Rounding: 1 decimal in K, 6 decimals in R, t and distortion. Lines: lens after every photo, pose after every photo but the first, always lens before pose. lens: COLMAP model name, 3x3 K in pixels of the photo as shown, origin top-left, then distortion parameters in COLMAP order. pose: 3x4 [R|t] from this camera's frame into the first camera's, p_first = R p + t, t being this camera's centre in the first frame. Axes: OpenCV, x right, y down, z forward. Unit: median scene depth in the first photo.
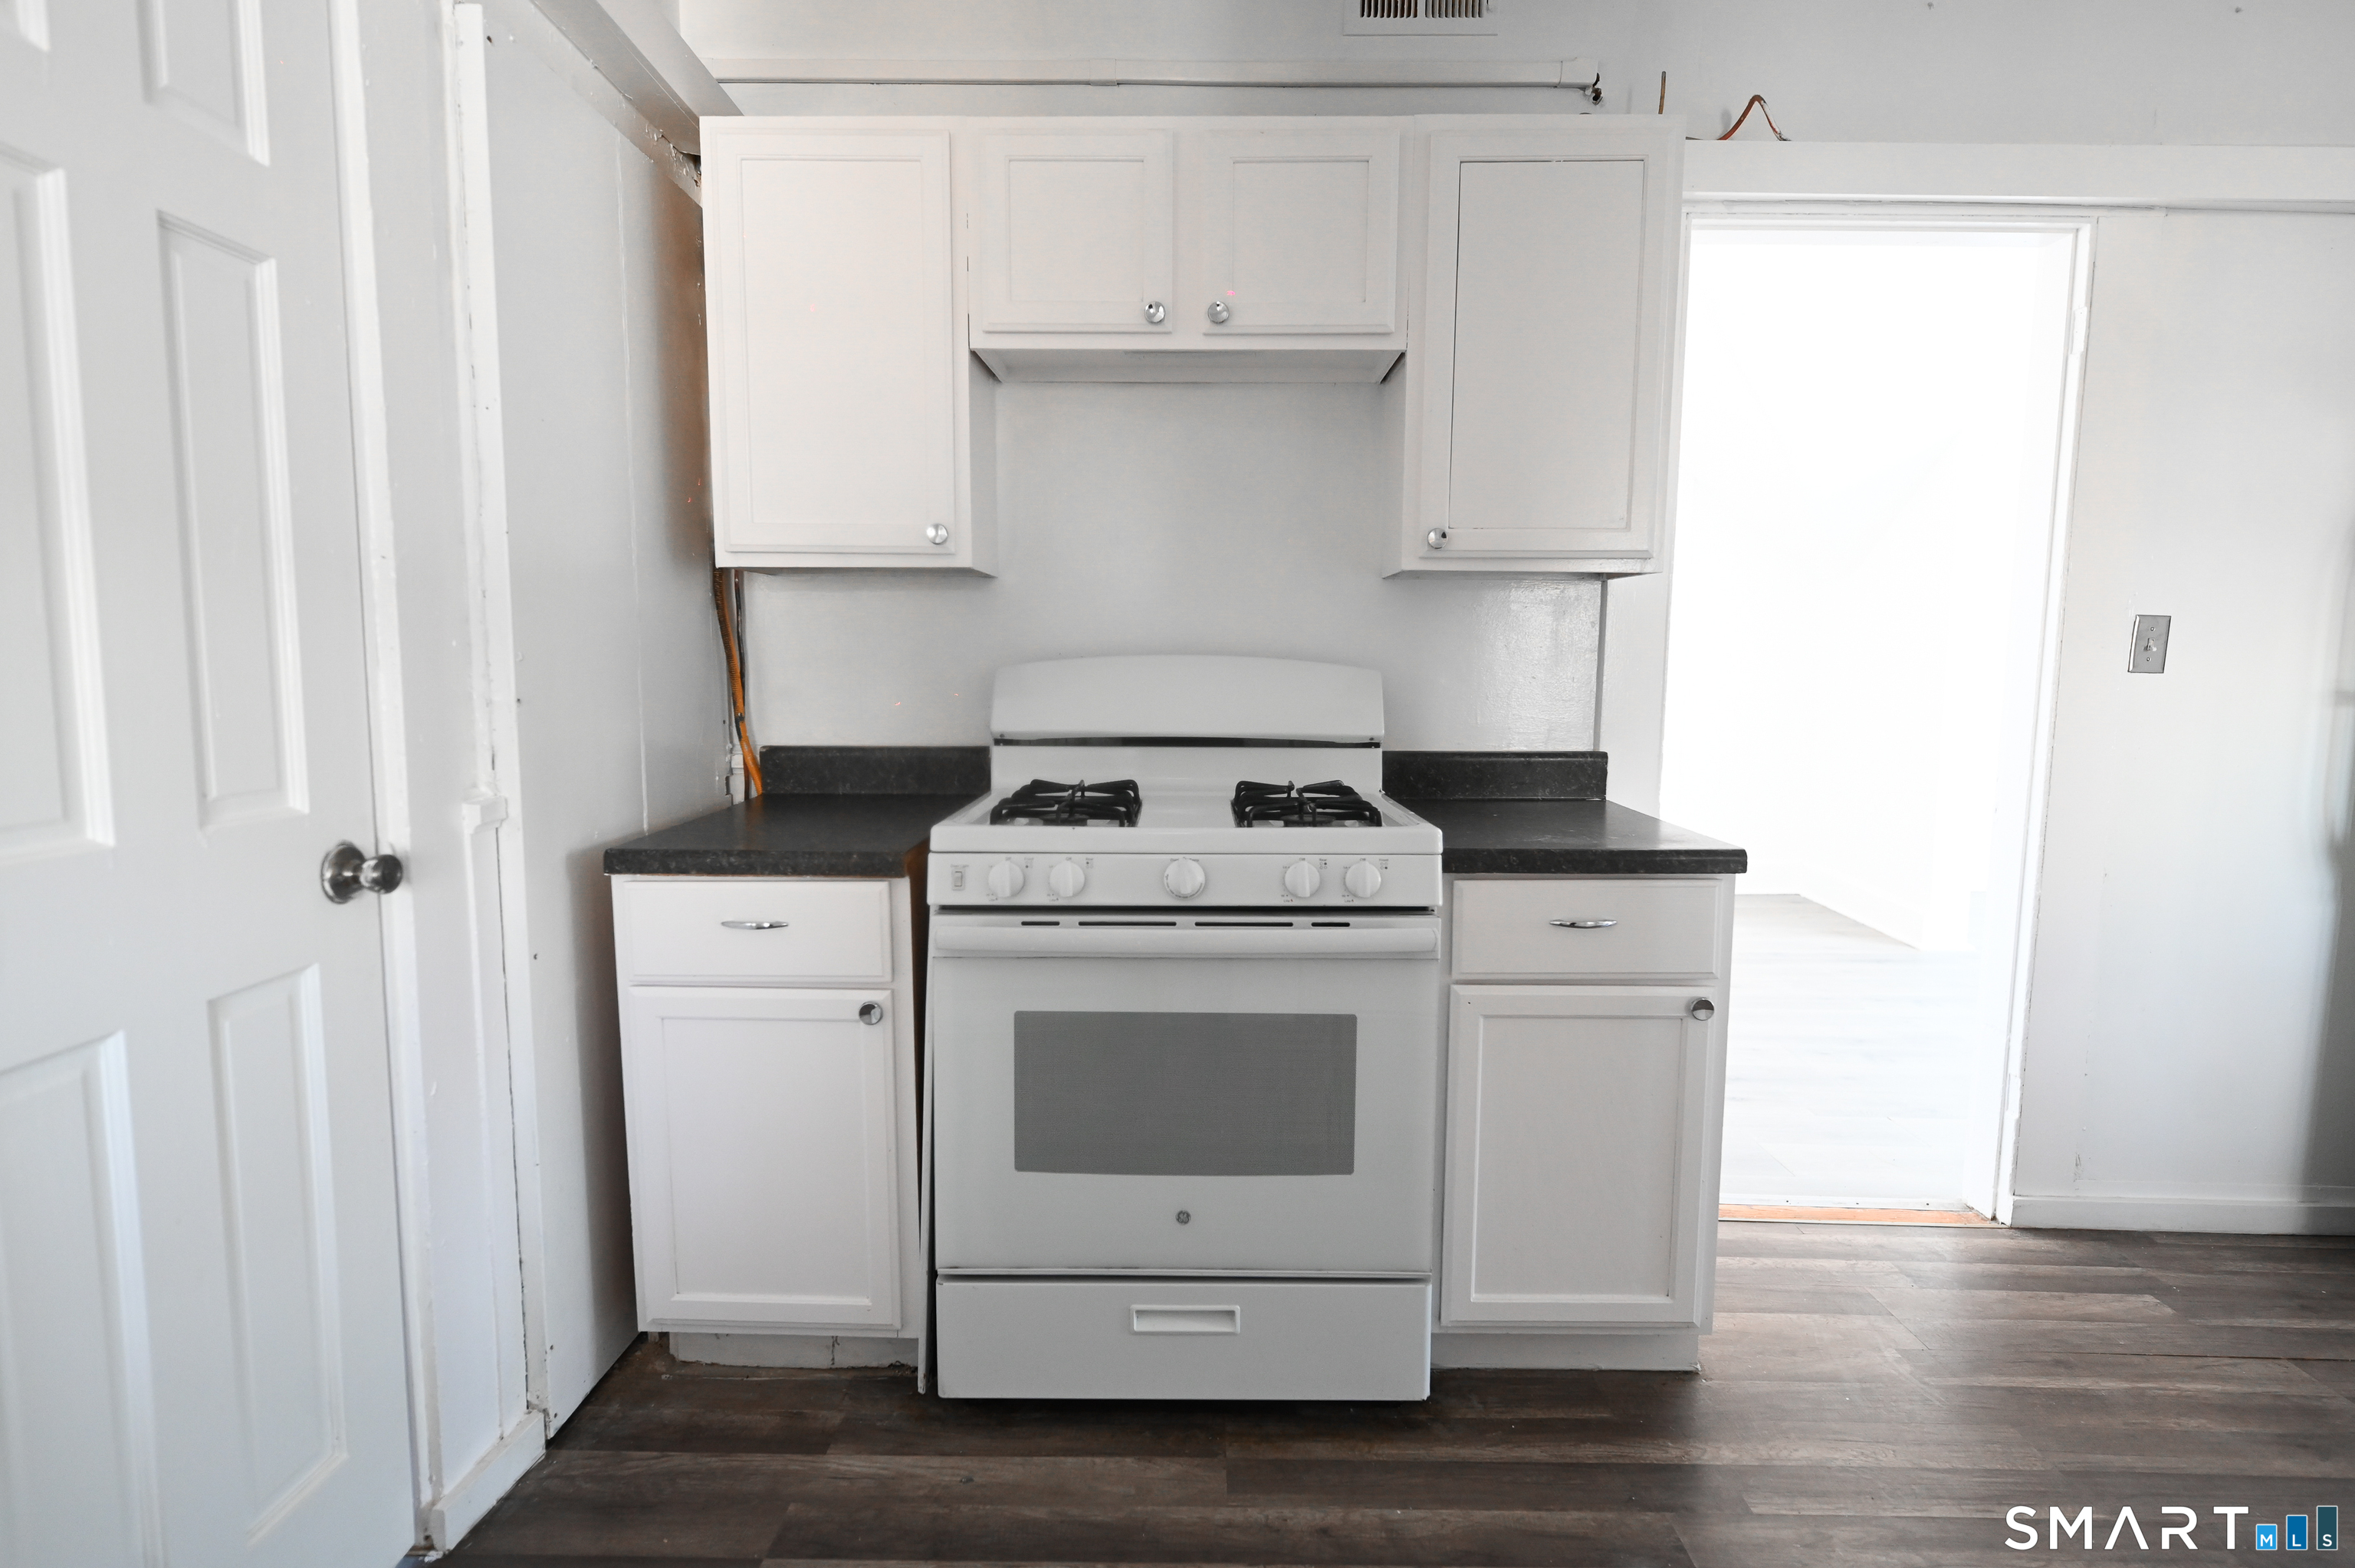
lens RADIAL K [[1183.7, 0, 1183.9], [0, 1183.7, 777.4], [0, 0, 1]] dist [-0.001278, -0.001198]
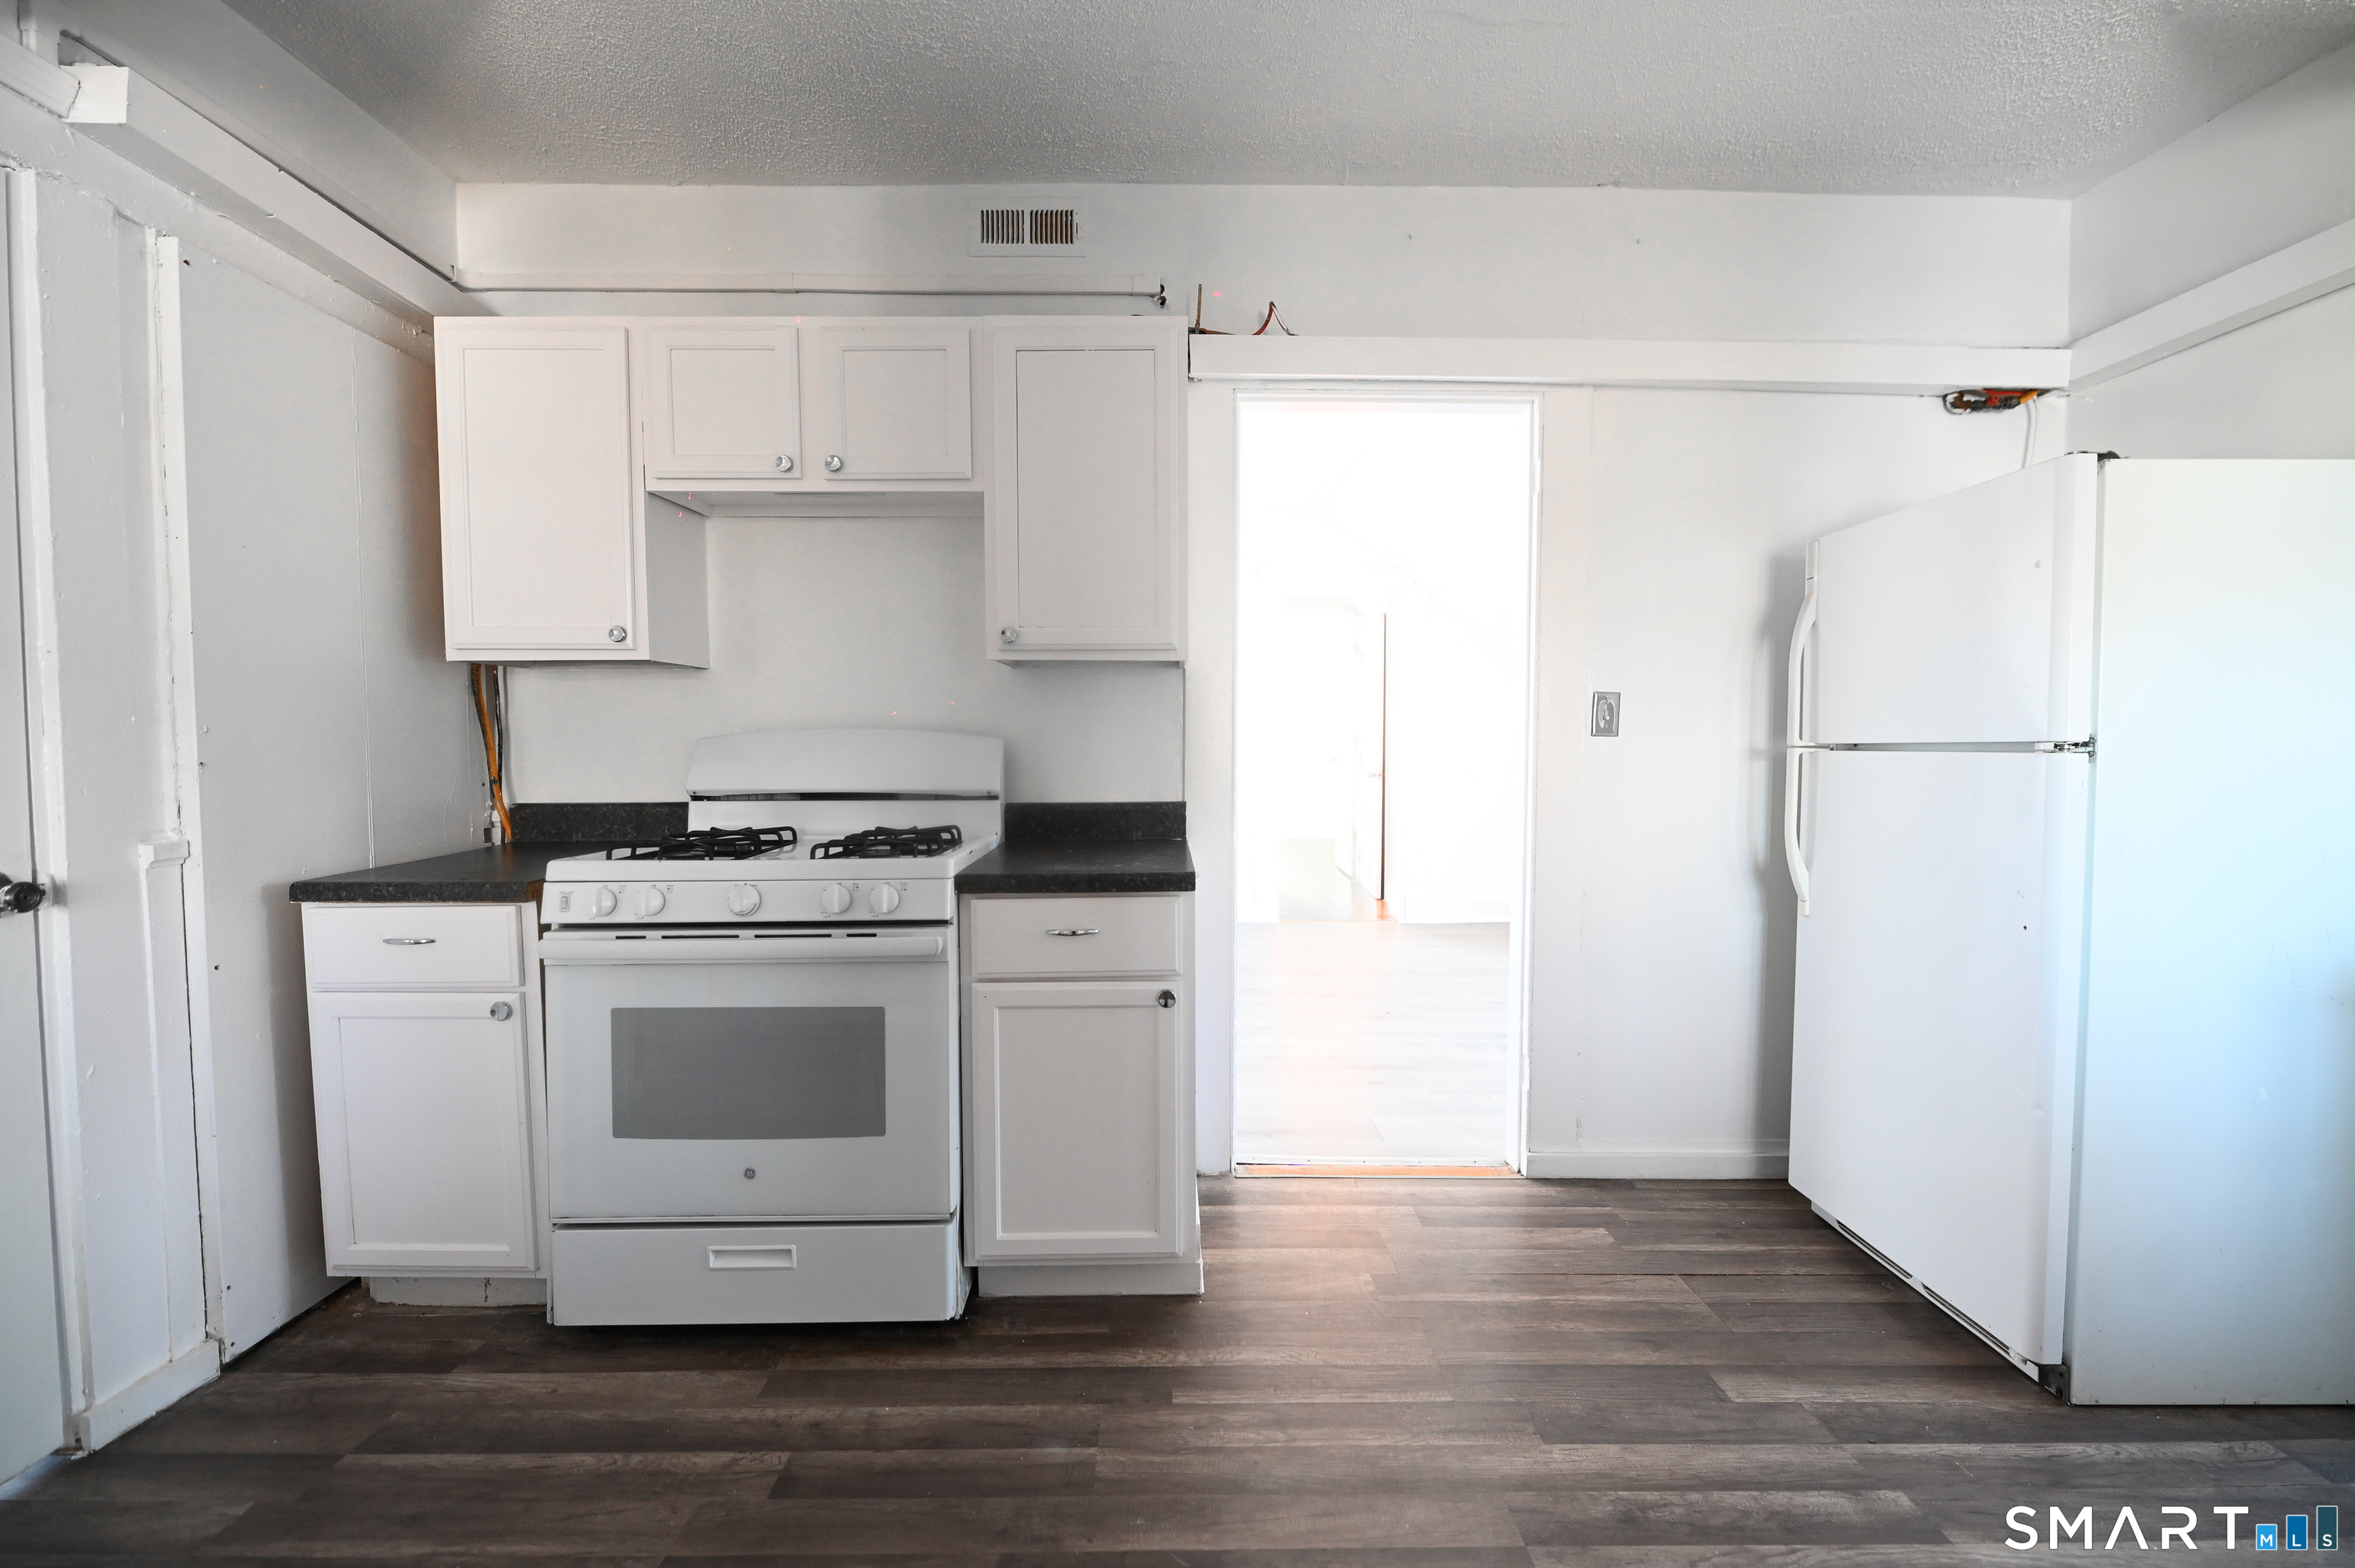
lens RADIAL K [[967.1, 0, 1177.5], [0, 967.1, 784.0], [0, 0, 1]] dist [-0.006539, -0.002177]
pose [[0.999610, -0.009161, 0.026384, 0.406760], [0.010643, 0.998341, -0.056589, 0.023016], [-0.025822, 0.056848, 0.998049, -0.047736]]
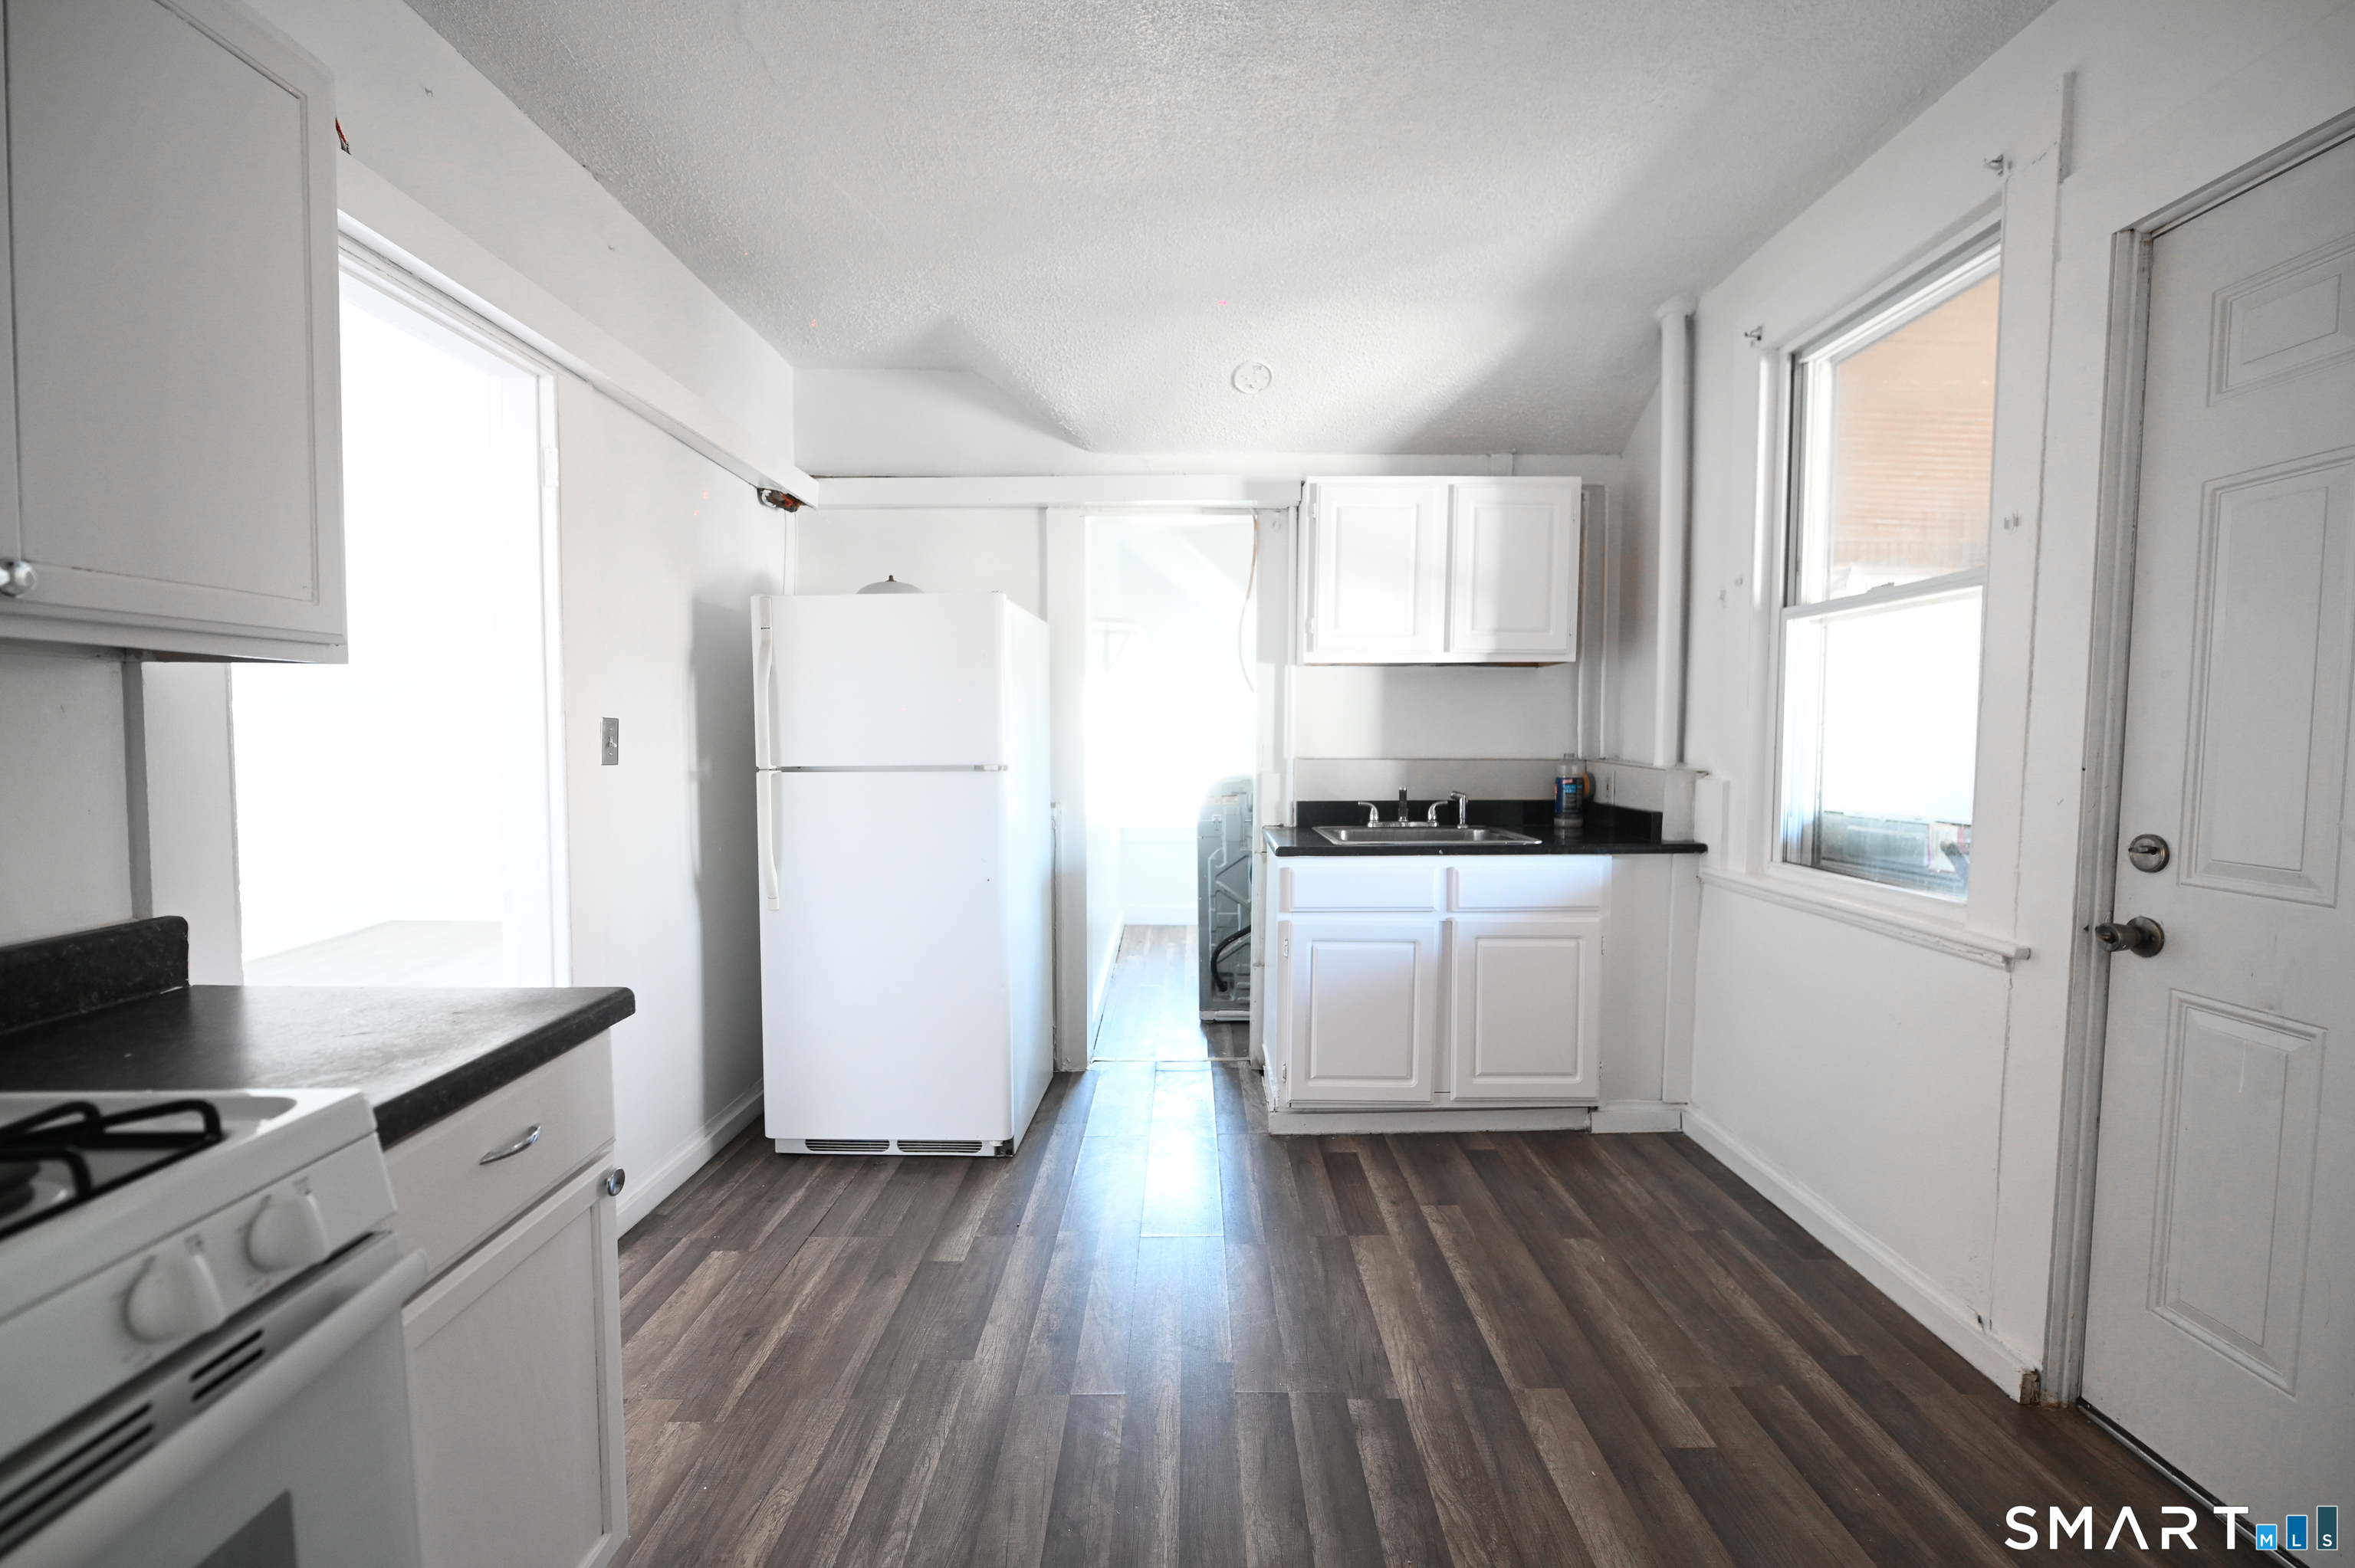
lens RADIAL K [[986.5, 0, 1181.9], [0, 986.5, 781.5], [0, 0, 1]] dist [-0.000396, -0.004164]
pose [[-0.009699, -0.060060, 0.998148, -0.259738], [0.100204, 0.993112, 0.060731, -0.093766], [-0.994920, 0.100607, -0.003614, 0.536082]]
